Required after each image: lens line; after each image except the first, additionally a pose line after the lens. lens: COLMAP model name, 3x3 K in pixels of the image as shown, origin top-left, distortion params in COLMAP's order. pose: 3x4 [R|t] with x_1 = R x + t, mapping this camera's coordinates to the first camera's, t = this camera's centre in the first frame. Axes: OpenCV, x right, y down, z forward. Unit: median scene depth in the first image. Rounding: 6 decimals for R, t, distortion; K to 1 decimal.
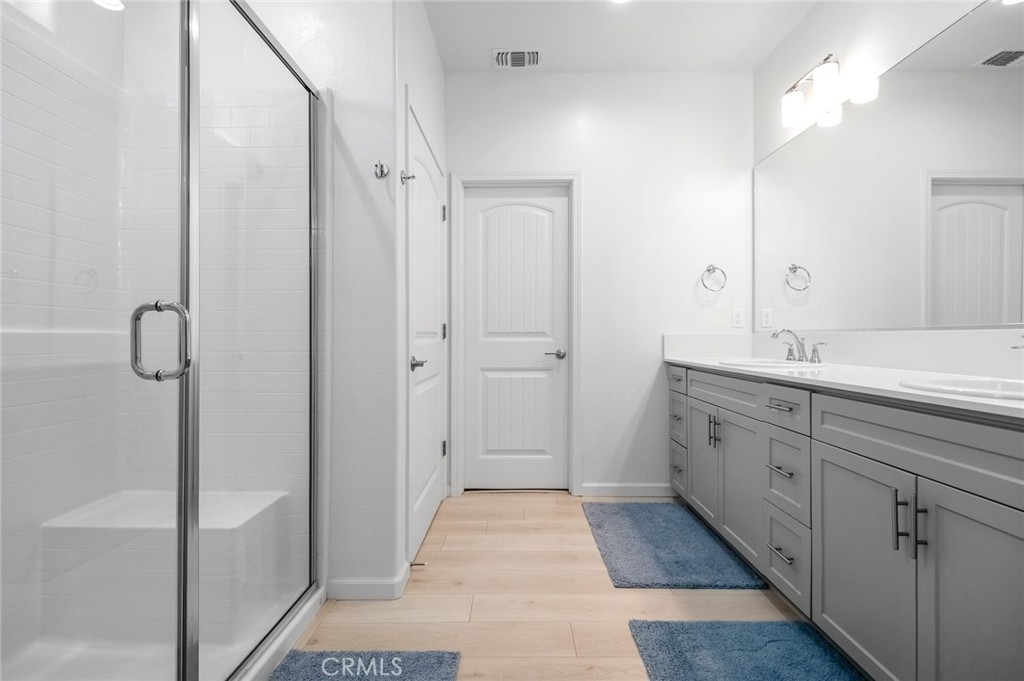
lens RADIAL K [[475.6, 0, 508.2], [0, 475.6, 339.5], [0, 0, 1]] dist [-0.018287, -0.003566]
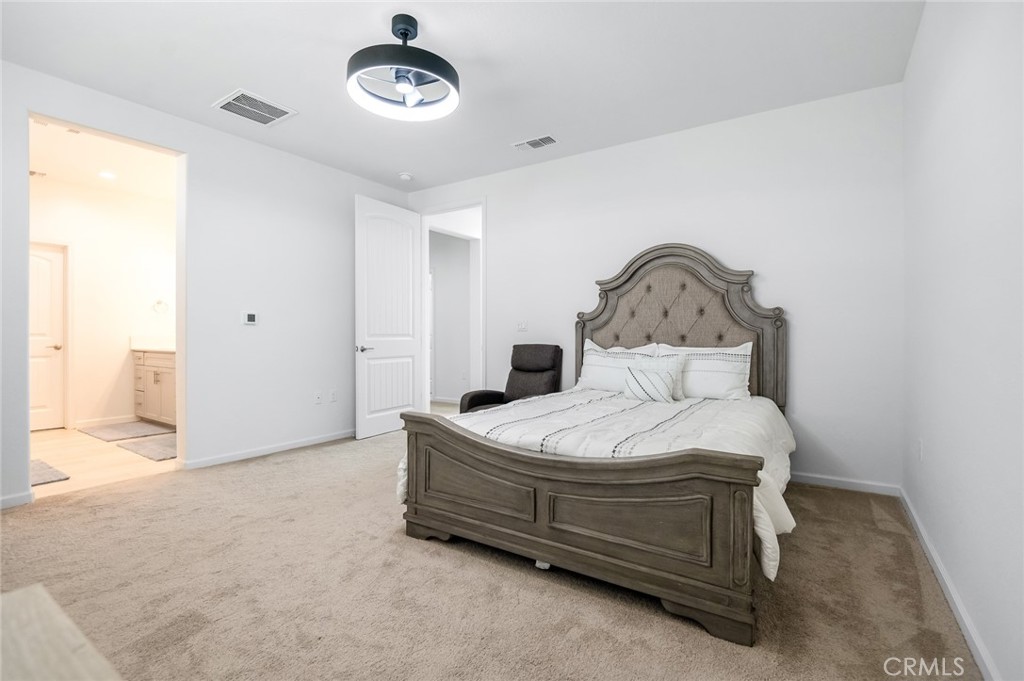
lens RADIAL K [[475.6, 0, 506.0], [0, 475.6, 340.9], [0, 0, 1]] dist [-0.018287, -0.003566]
pose [[0.543585, -0.002596, 0.839350, -0.435330], [-0.005066, 0.999967, 0.006374, -0.009435], [-0.839339, -0.007717, 0.543554, -1.293484]]
